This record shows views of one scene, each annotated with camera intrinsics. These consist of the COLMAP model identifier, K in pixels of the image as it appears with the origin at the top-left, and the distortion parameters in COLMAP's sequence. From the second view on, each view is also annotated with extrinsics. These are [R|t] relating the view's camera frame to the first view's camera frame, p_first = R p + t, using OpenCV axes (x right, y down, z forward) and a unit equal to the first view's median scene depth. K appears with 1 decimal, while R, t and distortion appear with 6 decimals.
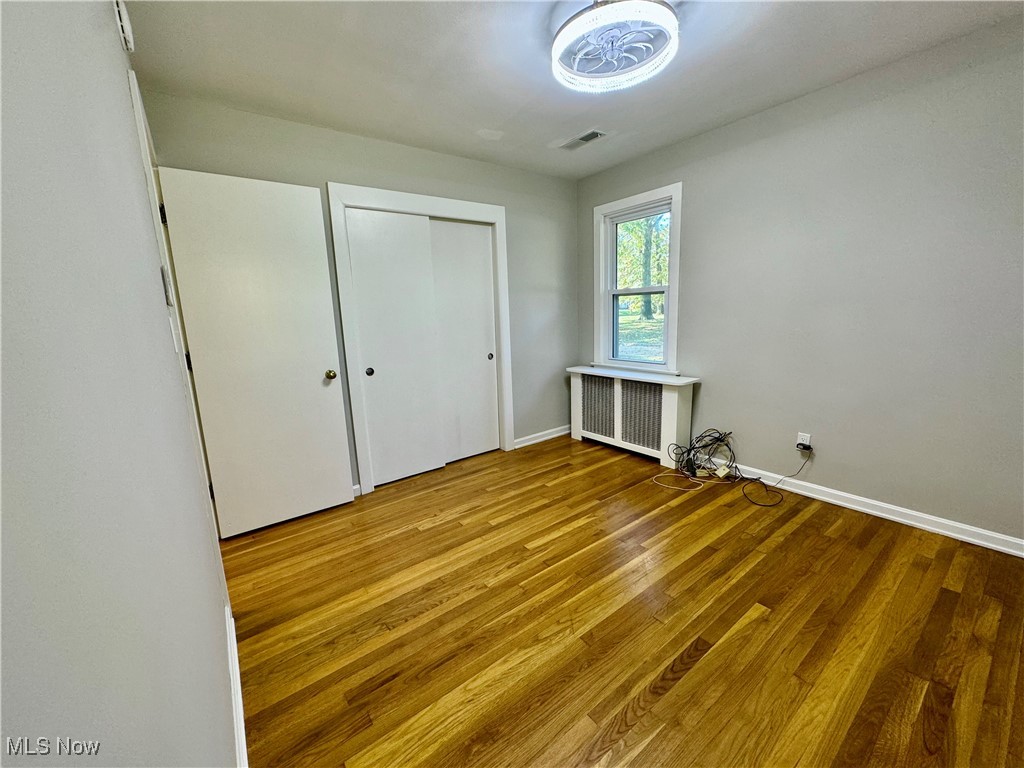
lens RADIAL K [[409.5, 0, 512.0], [0, 409.5, 384.0], [0, 0, 1]] dist [-0.001950, -0.000105]
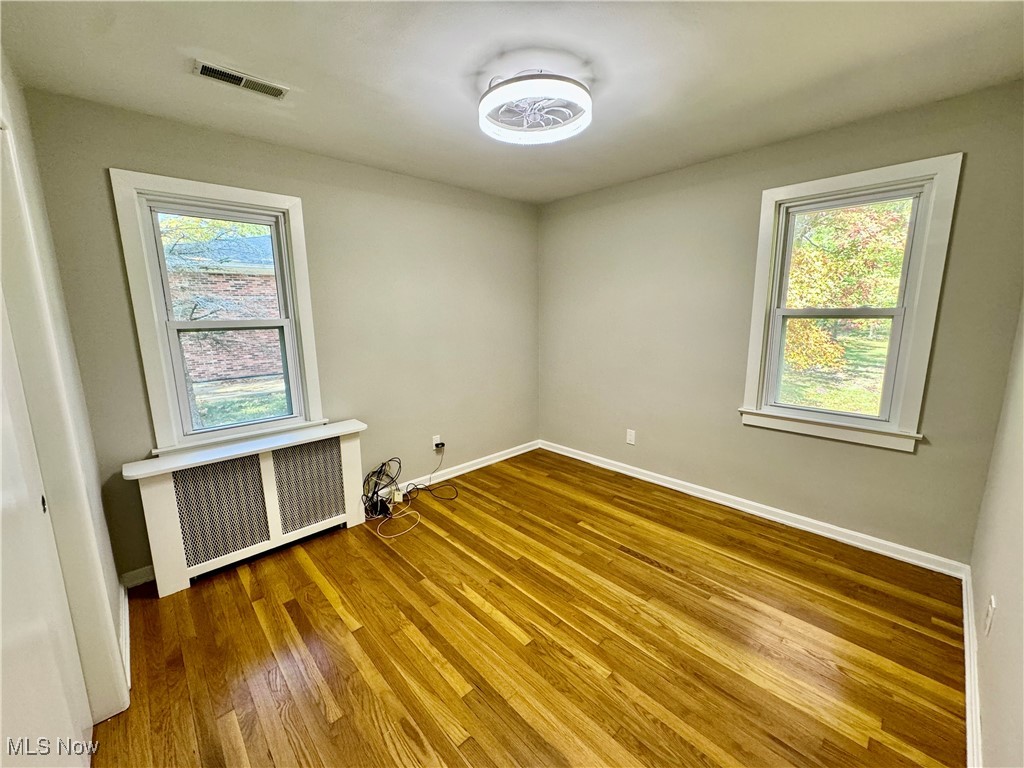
lens RADIAL K [[409.5, 0, 512.0], [0, 409.5, 384.0], [0, 0, 1]] dist [-0.001950, -0.000105]
pose [[-0.104755, -0.134681, 0.985336, -0.599089], [0.196558, 0.968439, 0.153268, -0.198713], [-0.974880, 0.209731, -0.074976, 0.851557]]
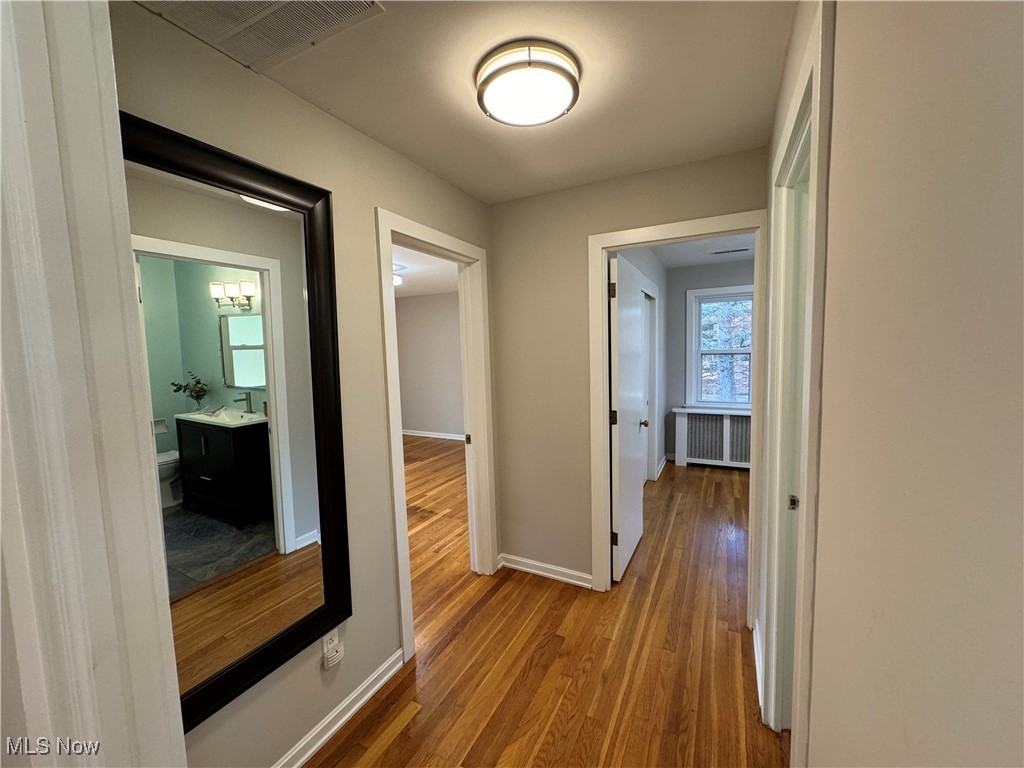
lens RADIAL K [[409.5, 0, 512.0], [0, 409.5, 384.0], [0, 0, 1]] dist [-0.001950, -0.000105]
pose [[0.904020, -0.024429, 0.426792, -1.315036], [0.070370, 0.993251, -0.092203, -0.055048], [-0.421659, 0.113387, 0.899637, 0.085905]]
